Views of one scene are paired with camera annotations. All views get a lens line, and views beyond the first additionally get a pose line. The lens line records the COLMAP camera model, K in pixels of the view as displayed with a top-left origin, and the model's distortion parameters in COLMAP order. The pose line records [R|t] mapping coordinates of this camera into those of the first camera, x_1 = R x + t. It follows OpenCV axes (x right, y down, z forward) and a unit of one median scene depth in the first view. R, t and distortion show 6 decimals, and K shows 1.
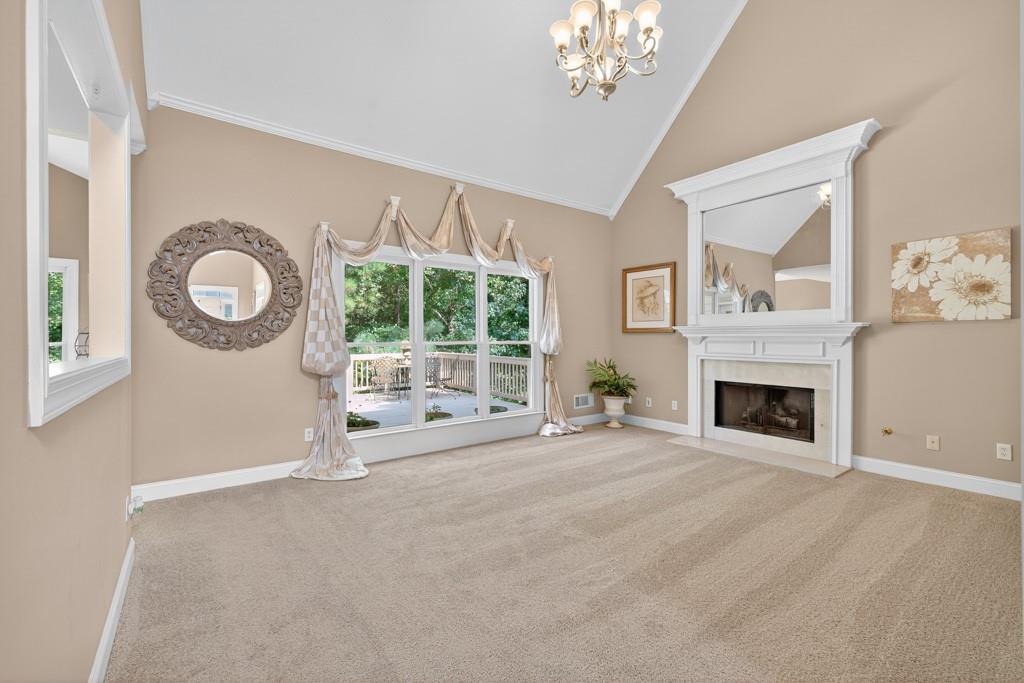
lens RADIAL K [[435.6, 0, 514.8], [0, 435.6, 339.1], [0, 0, 1]] dist [0.004134, -0.000480]
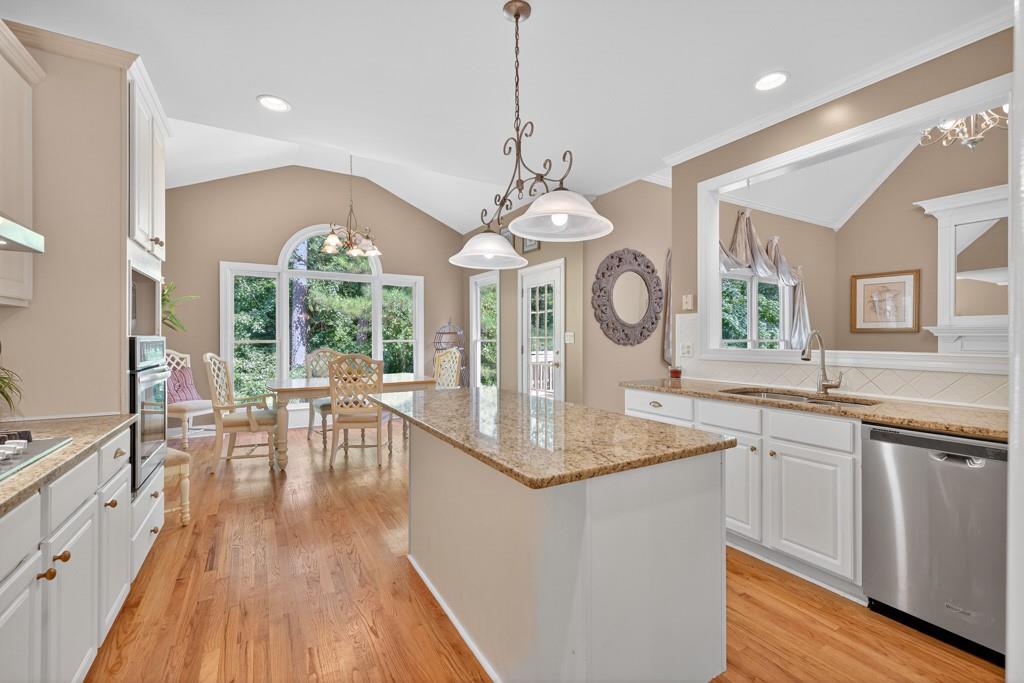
lens RADIAL K [[435.6, 0, 519.1], [0, 435.6, 338.0], [0, 0, 1]] dist [0.004134, -0.000480]
pose [[0.994534, 0.001210, -0.104406, -0.694308], [-0.001182, 0.999999, 0.000330, 0.001505], [0.104406, -0.000205, 0.994535, -0.297209]]
